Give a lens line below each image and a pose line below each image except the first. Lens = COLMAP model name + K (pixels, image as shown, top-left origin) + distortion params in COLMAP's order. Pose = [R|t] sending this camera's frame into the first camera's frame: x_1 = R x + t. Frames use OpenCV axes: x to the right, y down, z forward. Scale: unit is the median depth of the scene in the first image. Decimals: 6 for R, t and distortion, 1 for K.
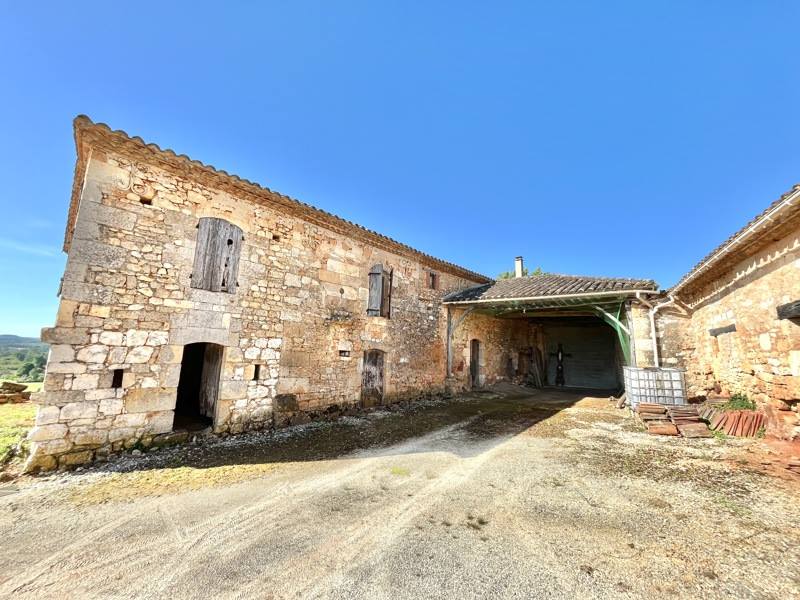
lens RADIAL K [[323.3, 0, 398.8], [0, 323.3, 304.2], [0, 0, 1]] dist [-0.000339, 0.000102]
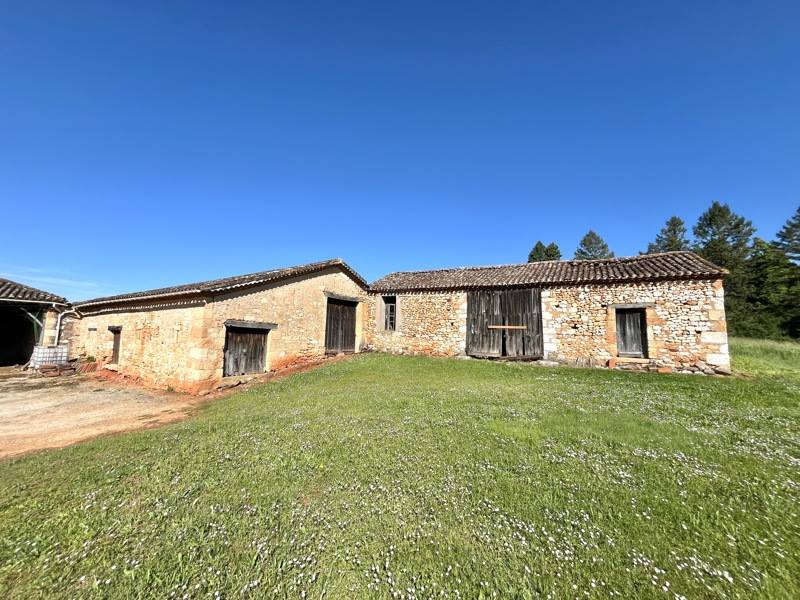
lens RADIAL K [[323.3, 0, 398.0], [0, 323.3, 300.9], [0, 0, 1]] dist [-0.000339, 0.000102]
pose [[0.086271, 0.085812, 0.992569, -0.895521], [-0.182371, 0.980810, -0.068944, -0.286203], [-0.979438, -0.175068, 0.100265, -1.066593]]
